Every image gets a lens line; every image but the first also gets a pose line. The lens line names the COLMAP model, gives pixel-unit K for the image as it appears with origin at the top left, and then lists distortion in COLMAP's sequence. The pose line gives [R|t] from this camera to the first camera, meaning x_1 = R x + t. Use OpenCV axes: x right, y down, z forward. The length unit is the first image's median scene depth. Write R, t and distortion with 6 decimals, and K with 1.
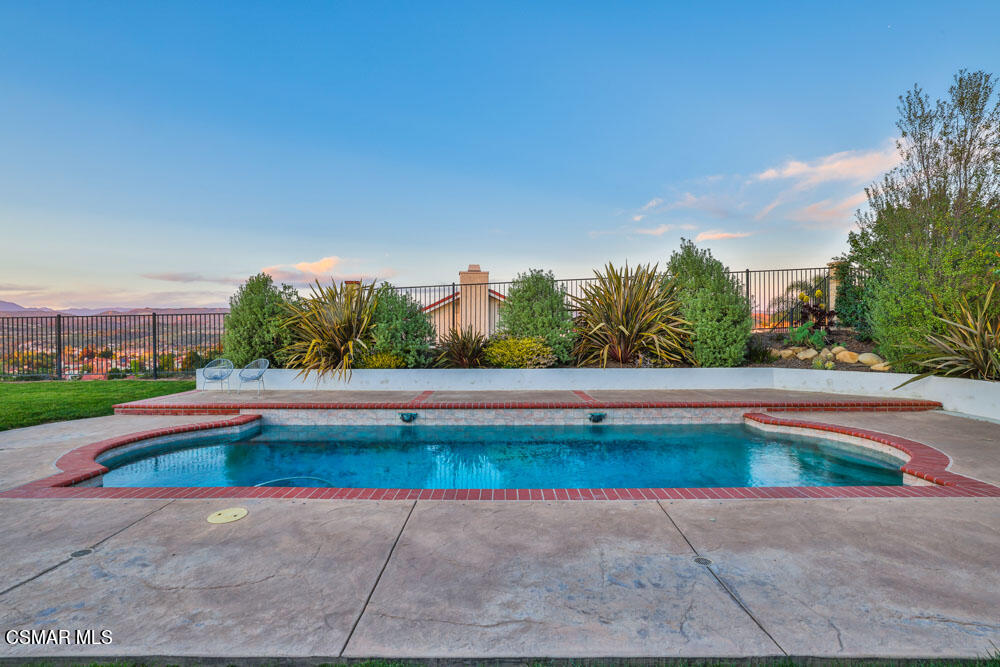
lens RADIAL K [[498.2, 0, 500.4], [0, 498.2, 337.1], [0, 0, 1]] dist [-0.027474, 0.001034]
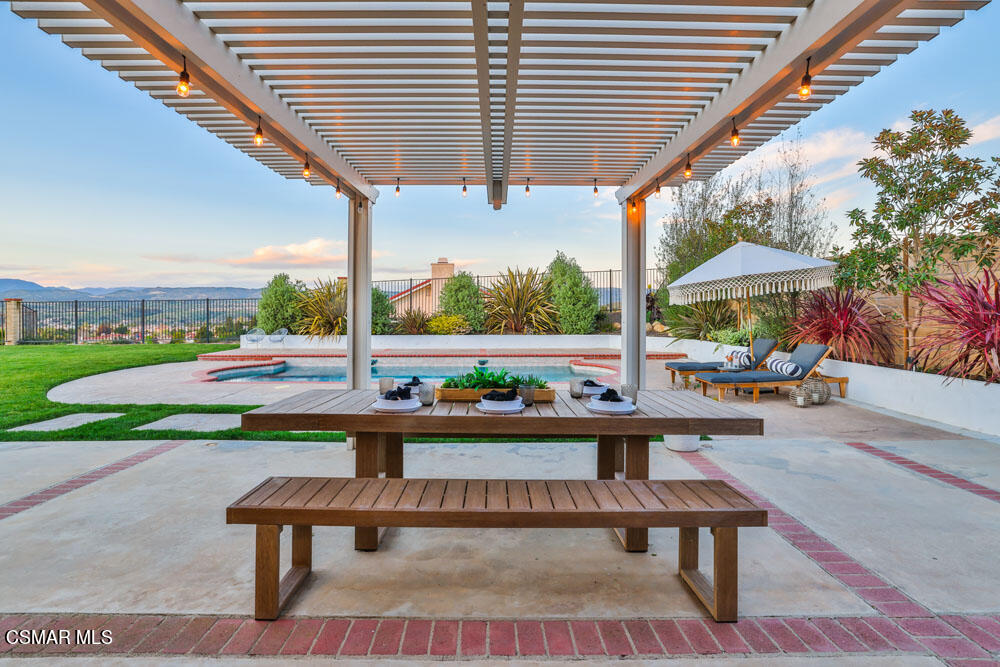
lens RADIAL K [[460.2, 0, 499.7], [0, 460.2, 315.1], [0, 0, 1]] dist [-0.044501, 0.014160]
pose [[0.999771, 0.001632, 0.021349, 0.170493], [-0.001656, 0.999998, 0.001116, -0.001613], [-0.021347, -0.001151, 0.999771, -0.450730]]
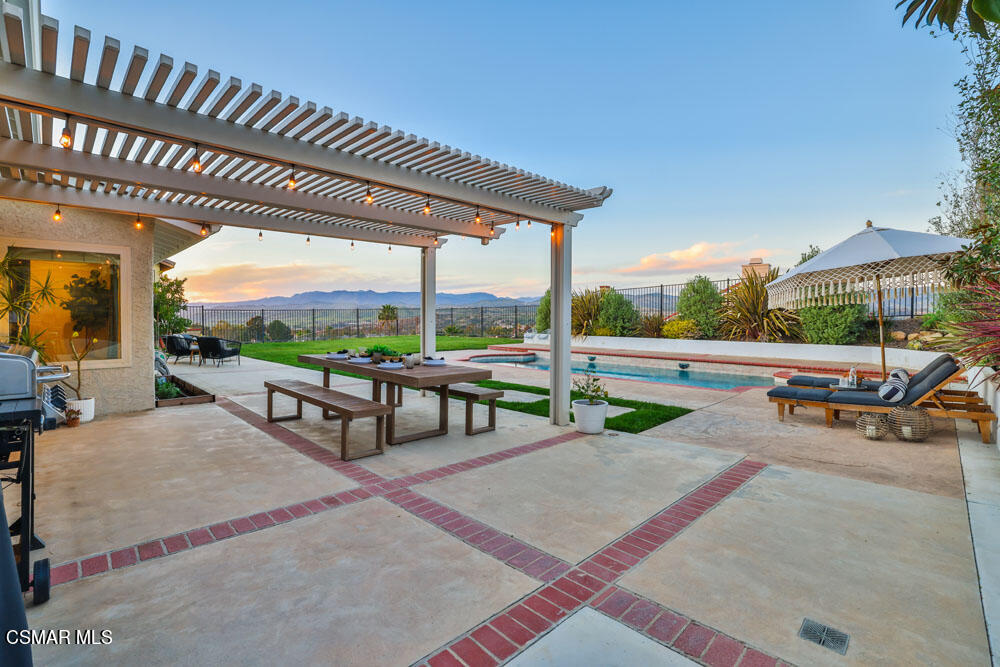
lens RADIAL K [[460.2, 0, 507.5], [0, 460.2, 315.0], [0, 0, 1]] dist [-0.044501, 0.014160]
pose [[0.733335, 0.004818, -0.679850, 0.644994], [-0.010148, 0.999941, -0.003860, -0.003959], [0.679792, 0.009730, 0.733341, -0.467371]]
